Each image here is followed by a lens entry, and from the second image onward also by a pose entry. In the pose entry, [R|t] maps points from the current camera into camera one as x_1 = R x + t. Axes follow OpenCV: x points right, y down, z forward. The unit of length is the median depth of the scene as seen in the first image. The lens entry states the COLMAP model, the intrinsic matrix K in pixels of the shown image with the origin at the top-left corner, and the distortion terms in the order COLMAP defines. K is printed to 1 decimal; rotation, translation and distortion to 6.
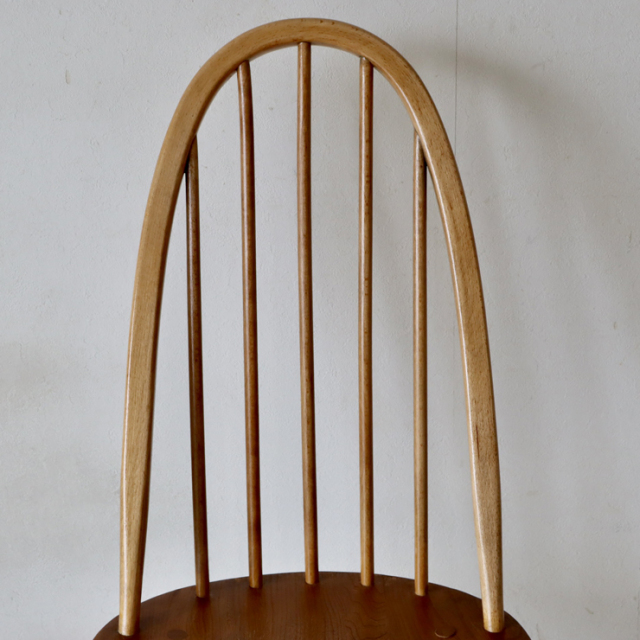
lens RADIAL K [[1699.9, 0, 320.0], [0, 1699.9, 320.0], [0, 0, 1]] dist [-0.192108, -0.254587]
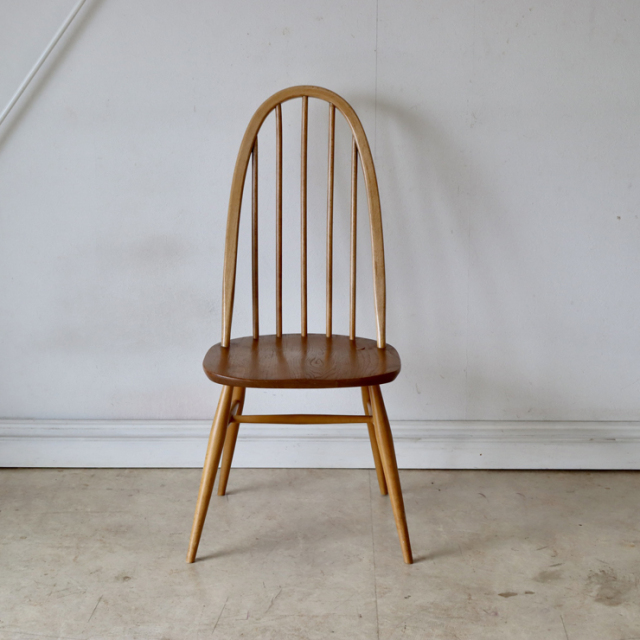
lens RADIAL K [[1333.1, 0, 310.9], [0, 1333.1, 320.5], [0, 0, 1]] dist [0.032288, -0.063890]
pose [[0.999818, 0.018498, -0.004619, 0.012333], [-0.018556, 0.999744, -0.012958, 0.162672], [0.004379, 0.013042, 0.999905, -0.800286]]
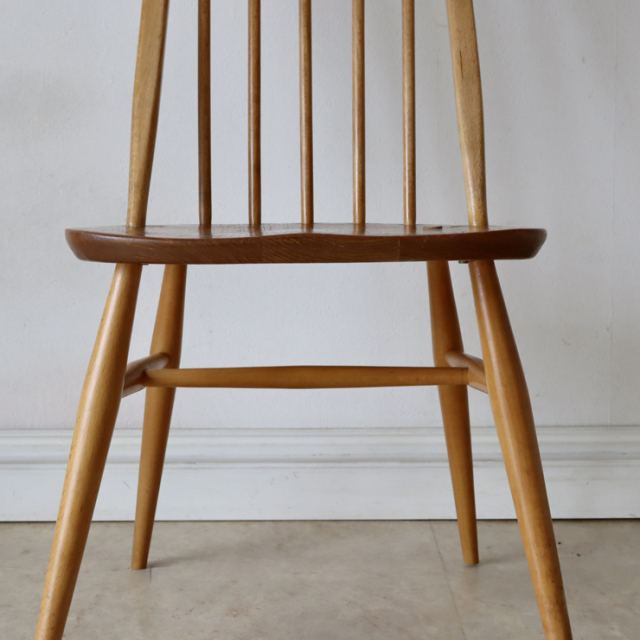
lens RADIAL K [[1517.6, 0, 320.7], [0, 1517.6, 199.4], [0, 0, 1]] dist [-0.126963, 0.615578]
pose [[0.999923, 0.011282, 0.005090, -0.001439], [-0.010427, 0.989428, -0.144652, 0.288977], [-0.006668, 0.144588, 0.989469, 0.046885]]
